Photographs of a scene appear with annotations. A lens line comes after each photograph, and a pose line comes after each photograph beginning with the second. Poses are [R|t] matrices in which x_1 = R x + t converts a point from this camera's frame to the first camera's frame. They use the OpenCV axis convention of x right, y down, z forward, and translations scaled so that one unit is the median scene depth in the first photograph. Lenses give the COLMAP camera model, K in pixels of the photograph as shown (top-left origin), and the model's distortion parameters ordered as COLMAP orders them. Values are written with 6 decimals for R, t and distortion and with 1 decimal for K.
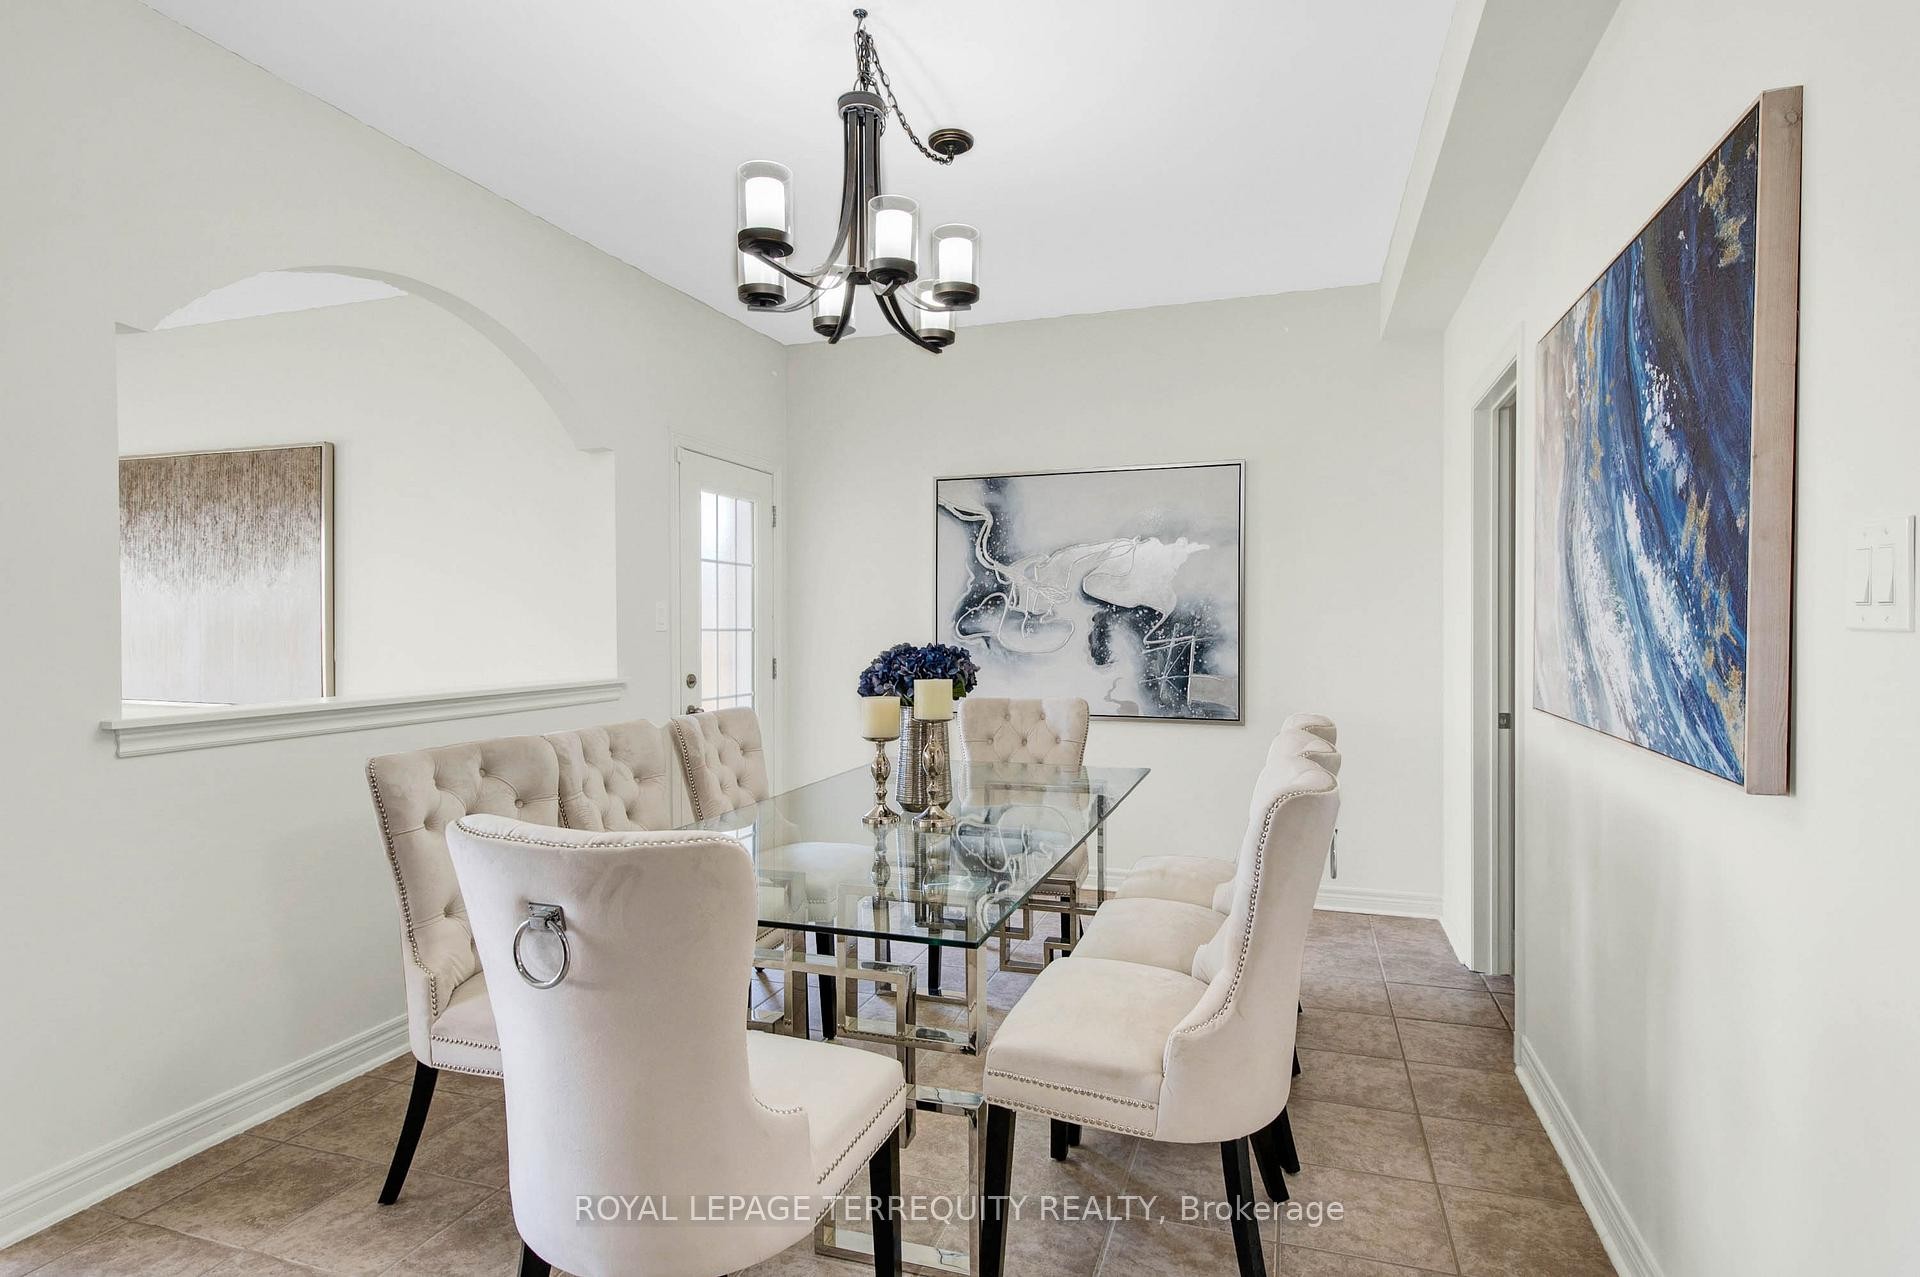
lens RADIAL K [[994.4, 0, 954.7], [0, 994.4, 632.4], [0, 0, 1]] dist [0.004020, -0.000577]
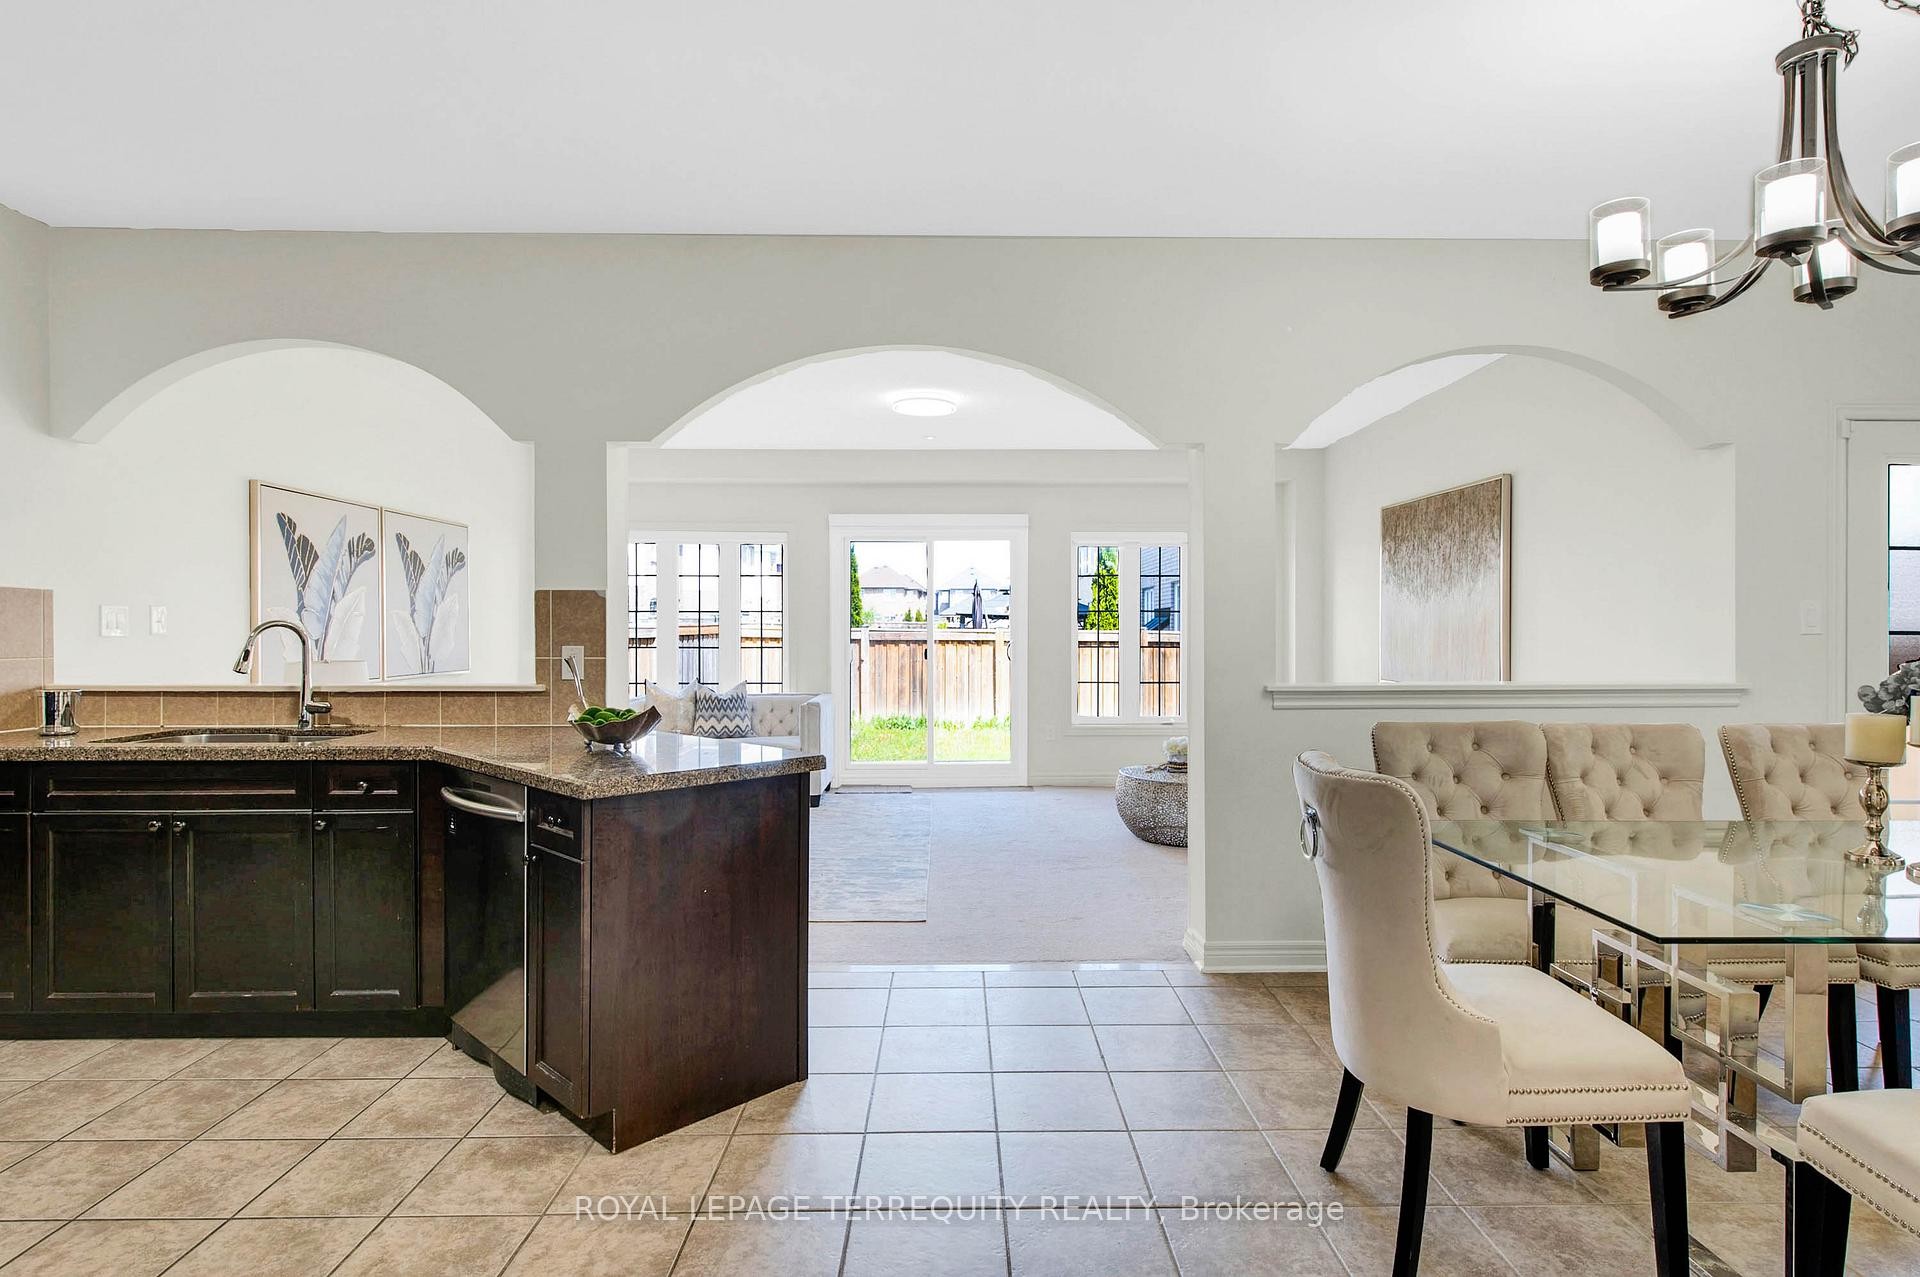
lens RADIAL K [[994.4, 0, 954.7], [0, 994.4, 632.4], [0, 0, 1]] dist [0.004020, -0.000577]
pose [[0.311870, 0.005894, -0.950107, 0.336221], [-0.003801, 0.999980, 0.004956, -0.004038], [0.950117, 0.002066, 0.311886, -0.006250]]
